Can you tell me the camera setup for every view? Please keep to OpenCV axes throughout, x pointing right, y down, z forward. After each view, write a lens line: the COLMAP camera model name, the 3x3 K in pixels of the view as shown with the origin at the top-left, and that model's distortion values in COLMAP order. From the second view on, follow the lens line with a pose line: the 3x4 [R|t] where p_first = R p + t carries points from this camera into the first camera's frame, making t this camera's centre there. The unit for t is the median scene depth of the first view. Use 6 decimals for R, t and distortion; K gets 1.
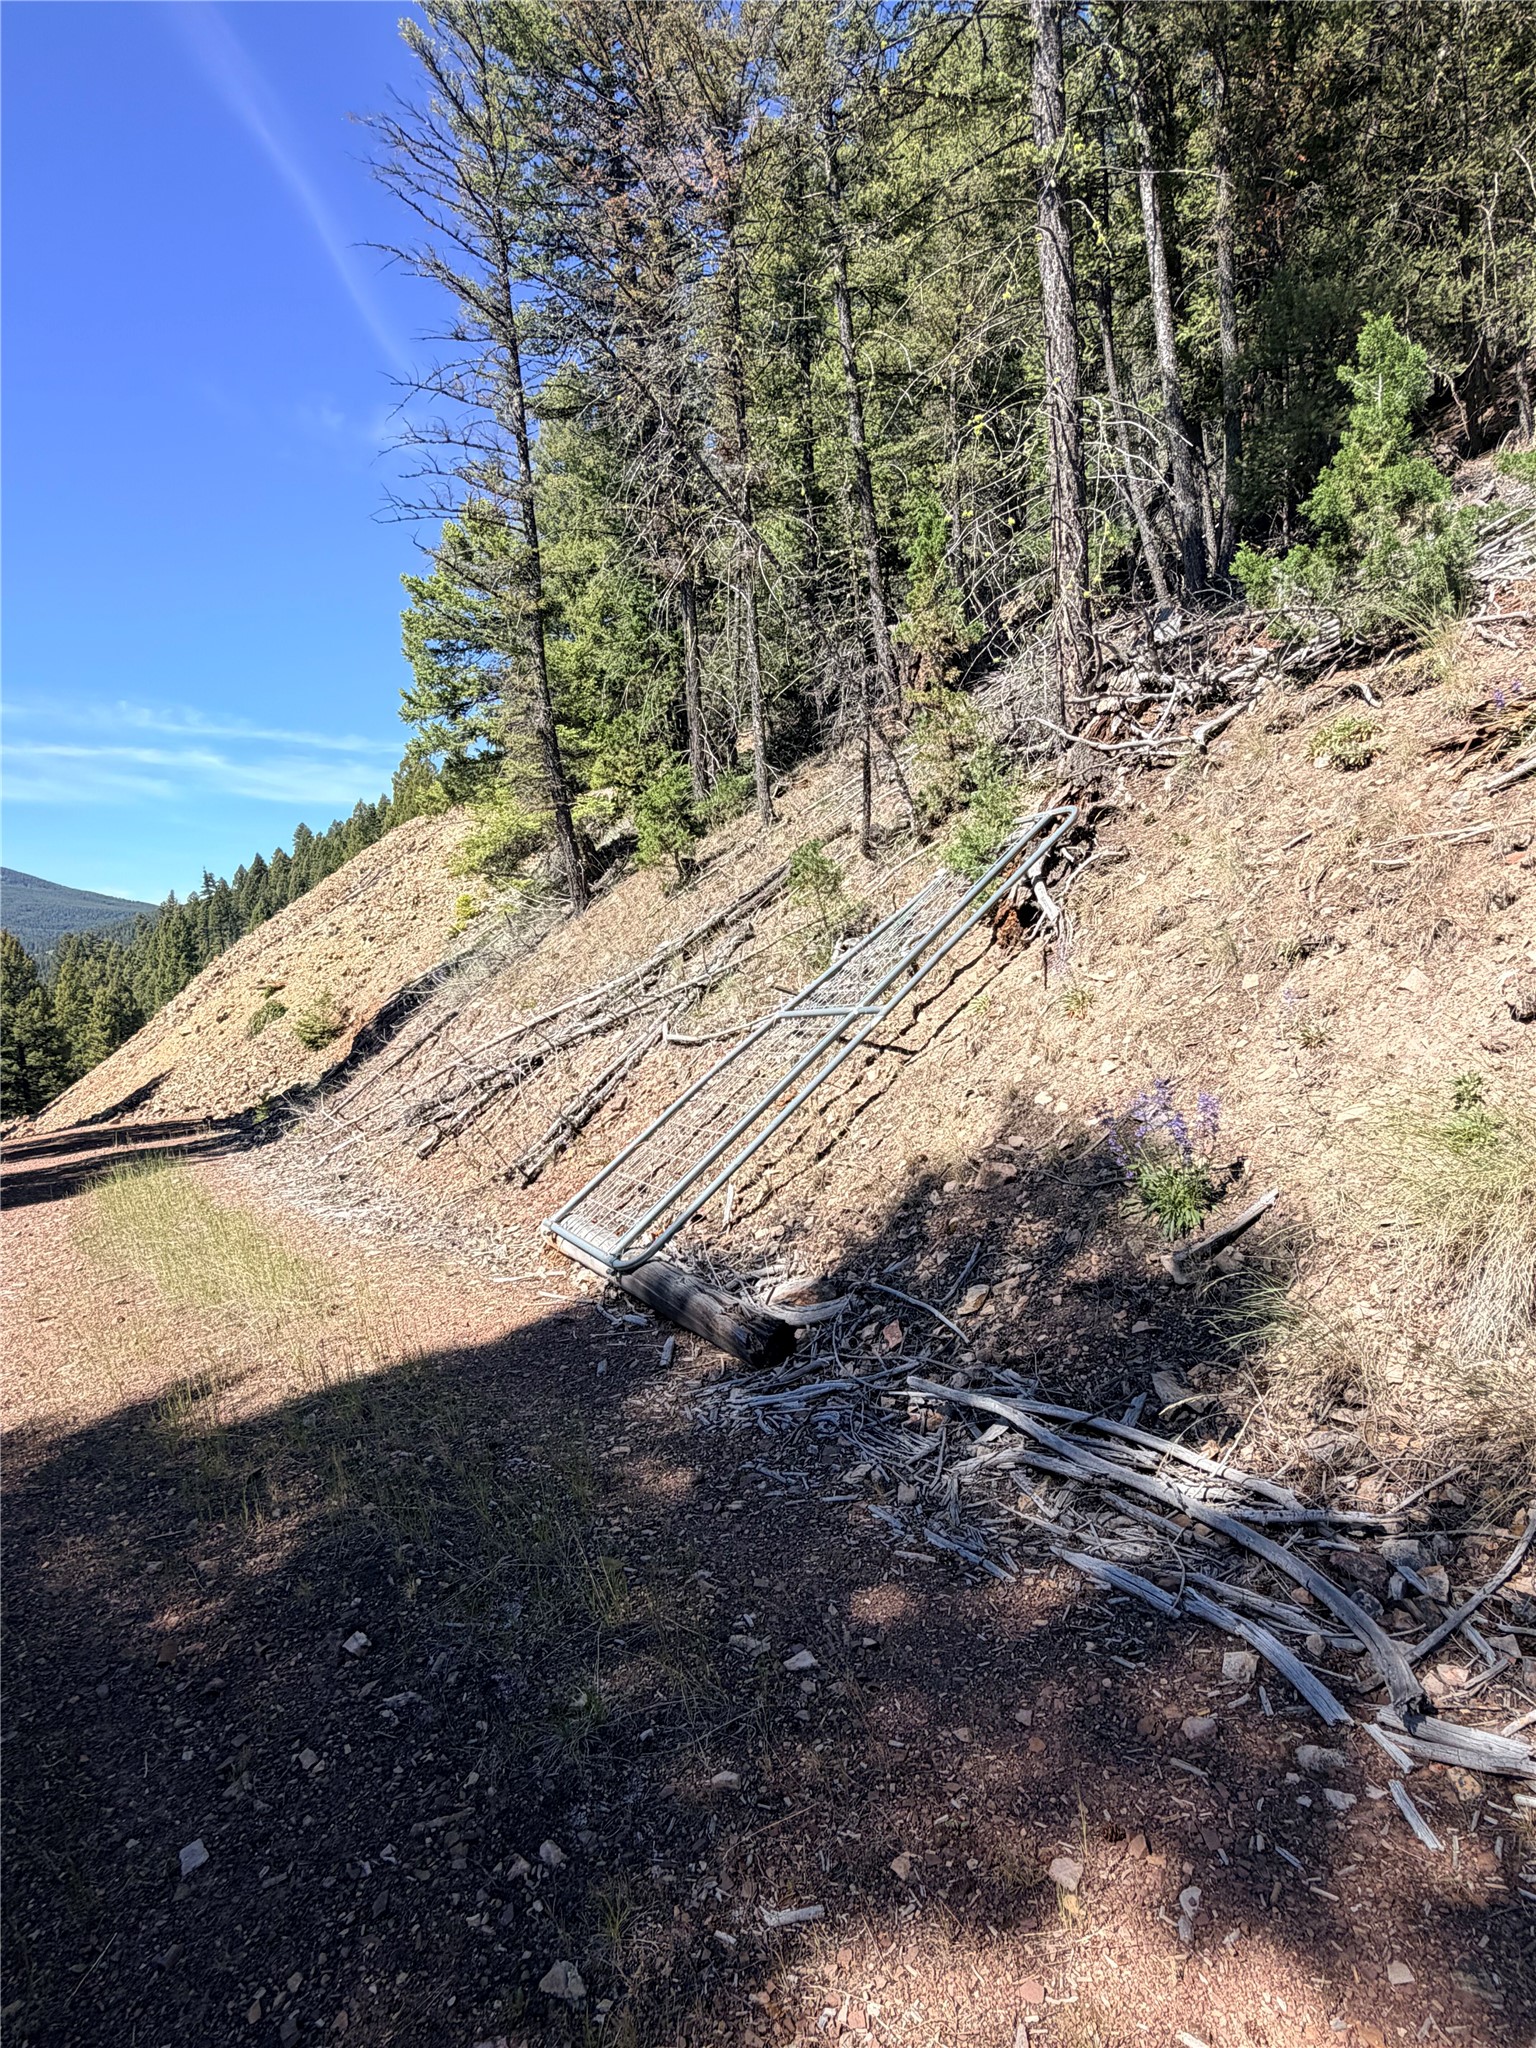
lens RADIAL K [[1111.5, 0, 762.7], [0, 1111.5, 1031.1], [0, 0, 1]] dist [0.000161, -0.001014]
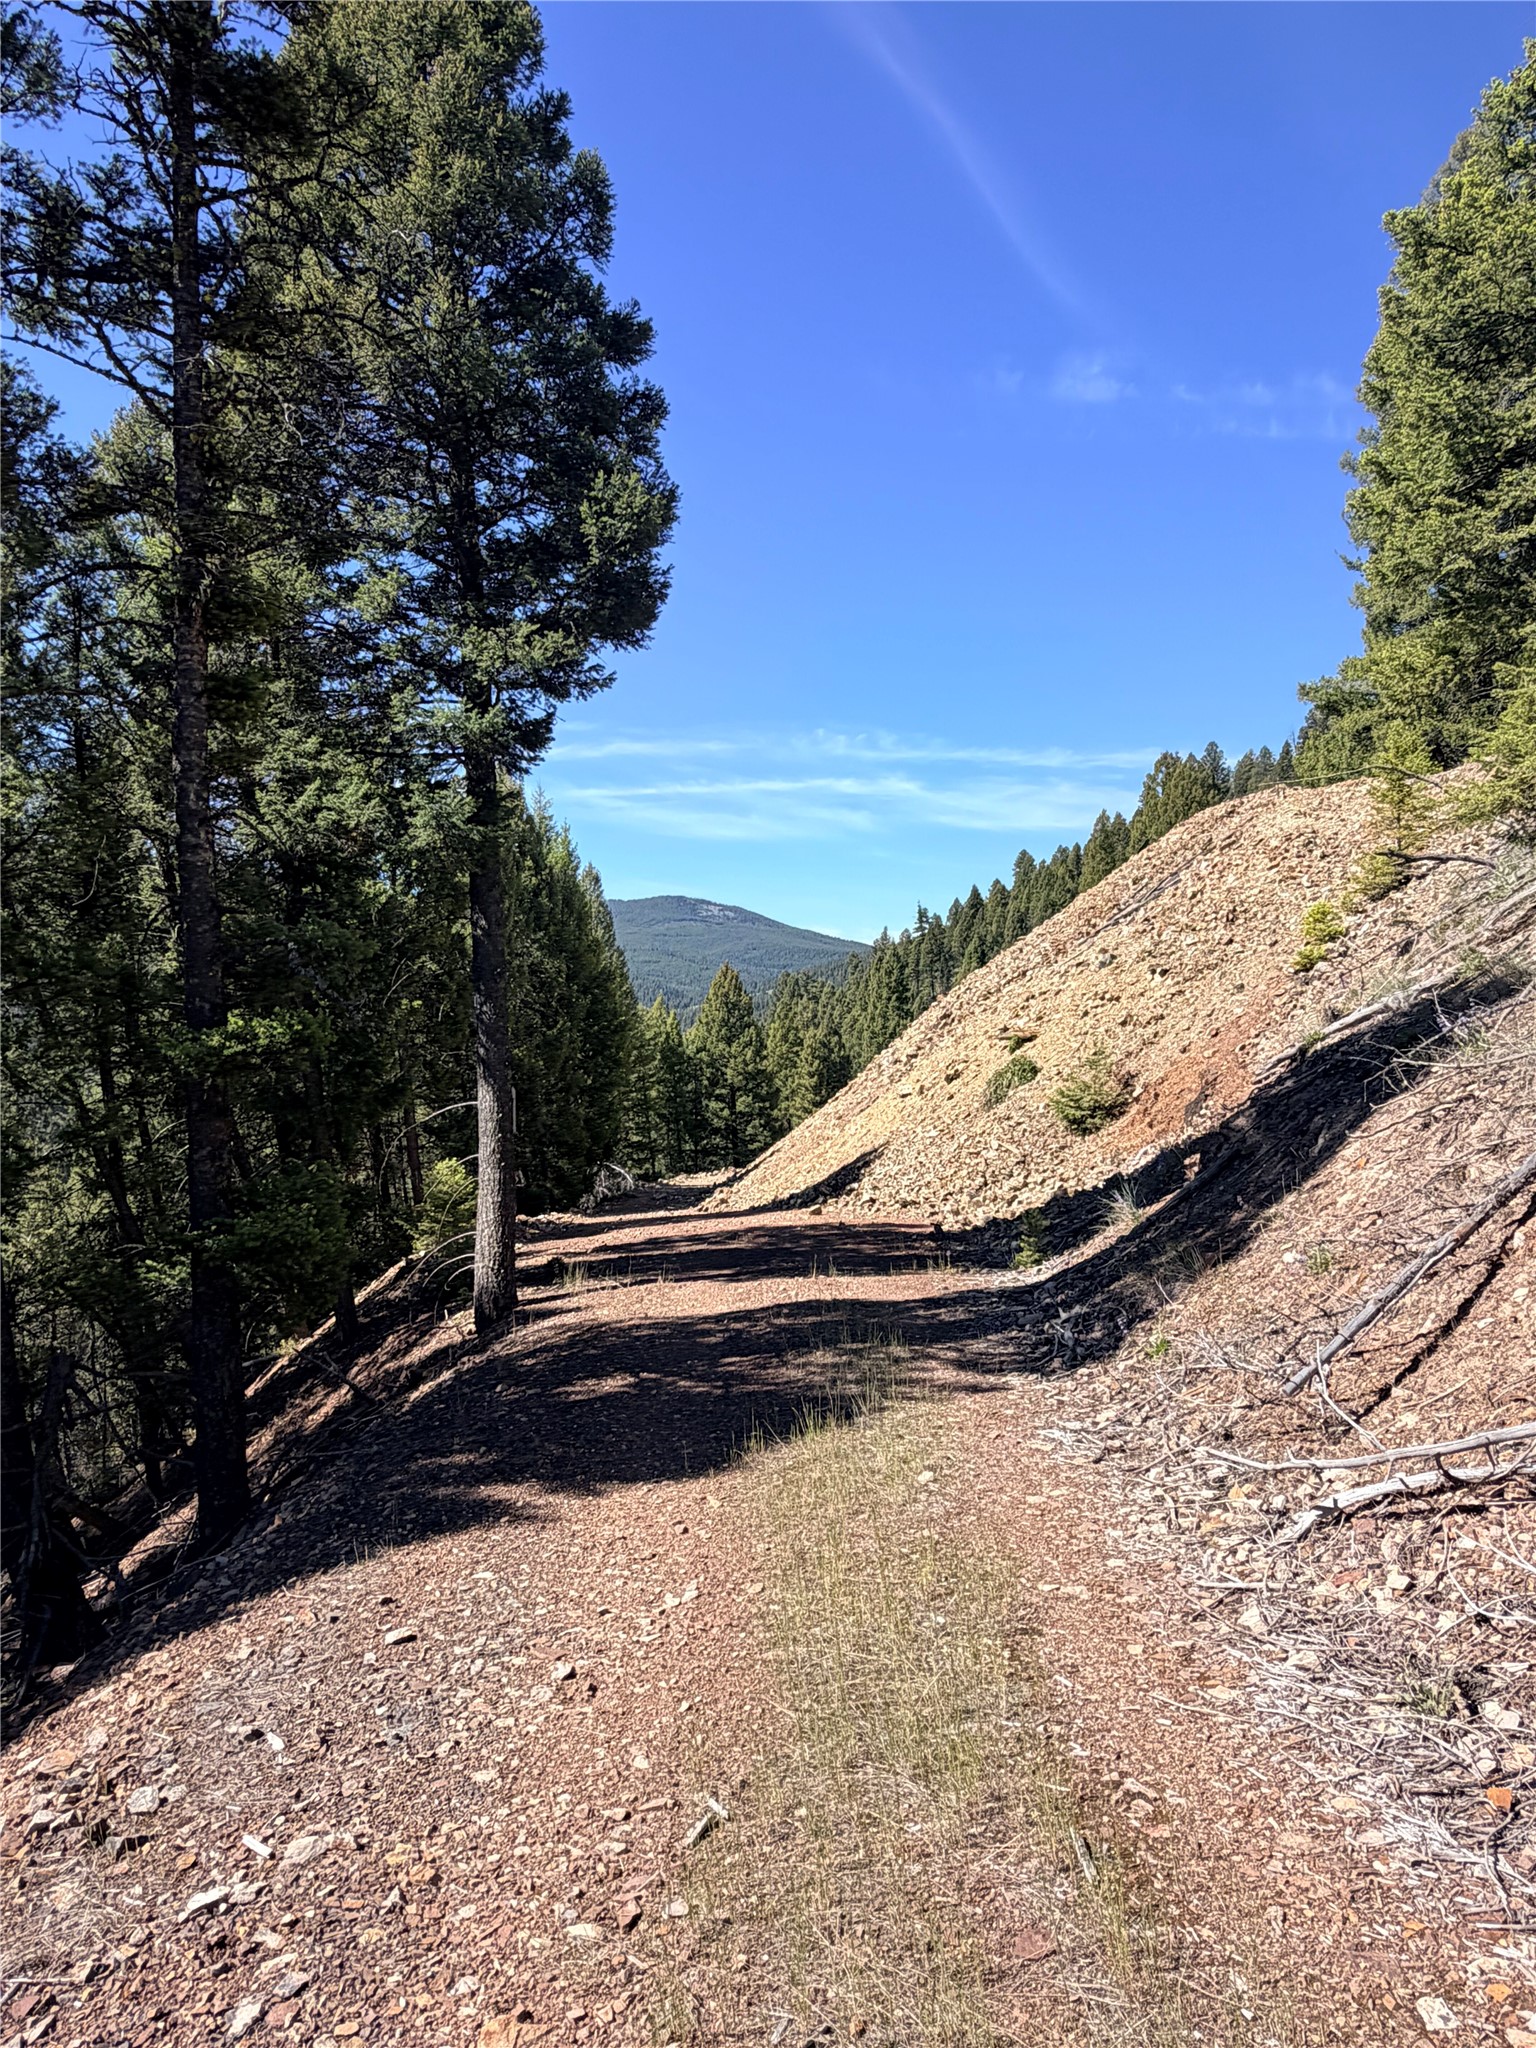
lens RADIAL K [[1344.3, 0, 768.0], [0, 1344.3, 1024.0], [0, 0, 1]] dist [-0.001068, -0.000443]
pose [[0.841272, 0.038266, -0.539256, -0.219950], [-0.068290, 0.997023, -0.035787, -0.012498], [0.536281, 0.066933, 0.841381, 0.371537]]
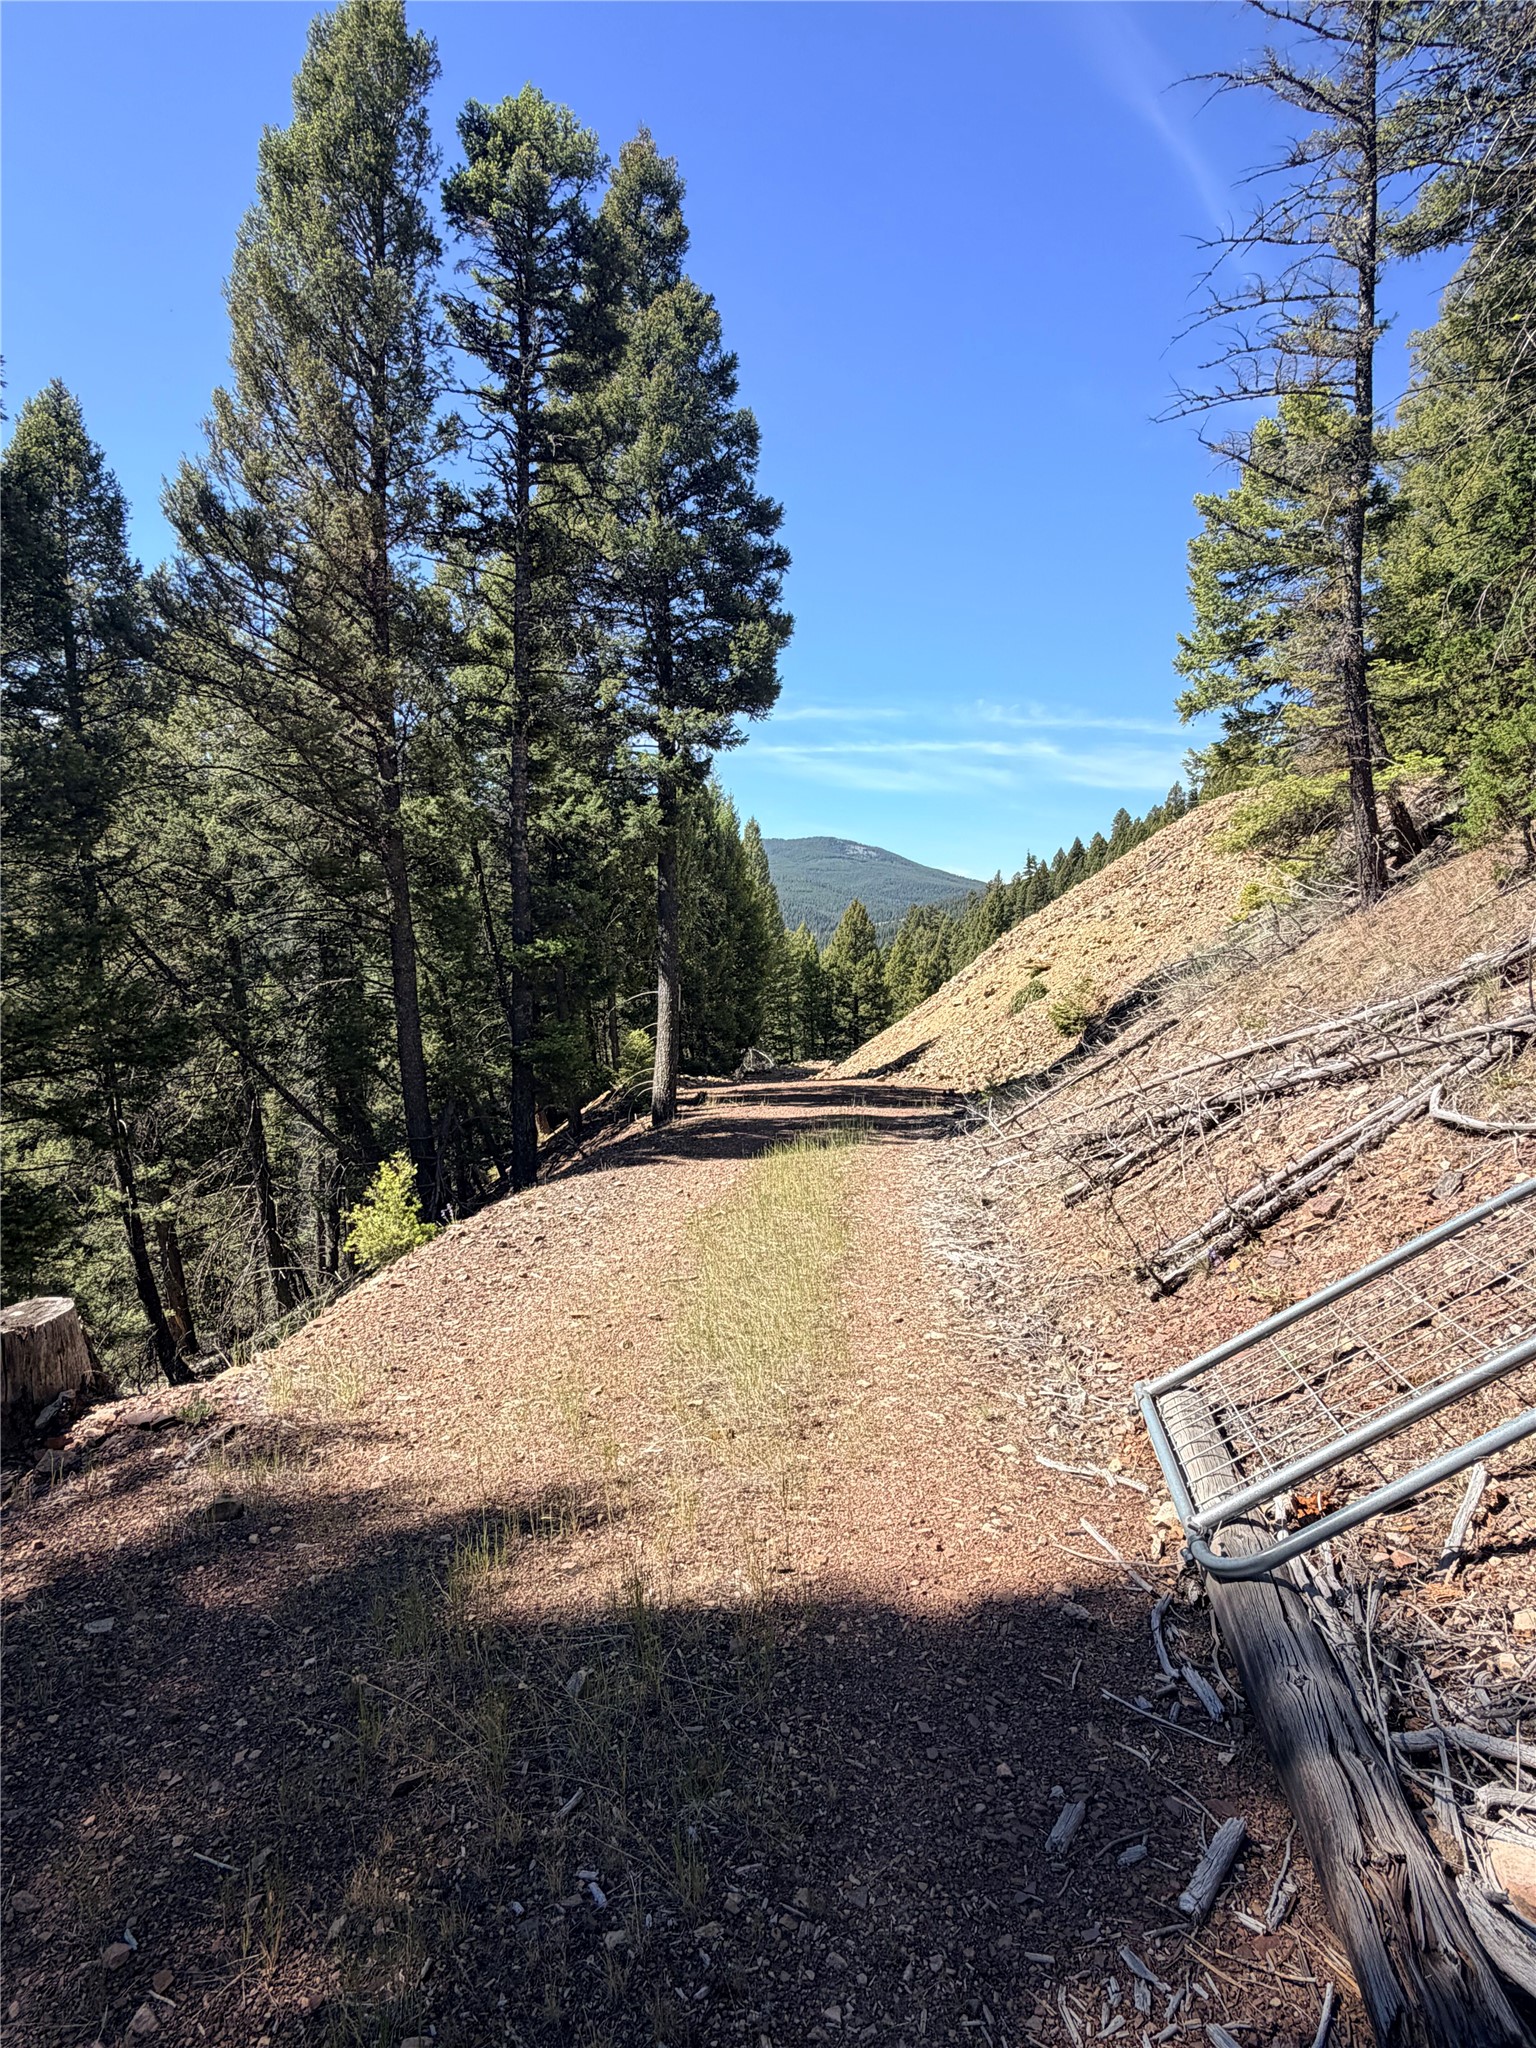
lens RADIAL K [[1111.5, 0, 762.7], [0, 1111.5, 1031.1], [0, 0, 1]] dist [0.000161, -0.001014]
pose [[0.766588, 0.121917, -0.630459, 0.004838], [-0.114197, 0.992044, 0.052984, -0.014241], [0.631903, 0.031380, 0.774412, 0.147250]]
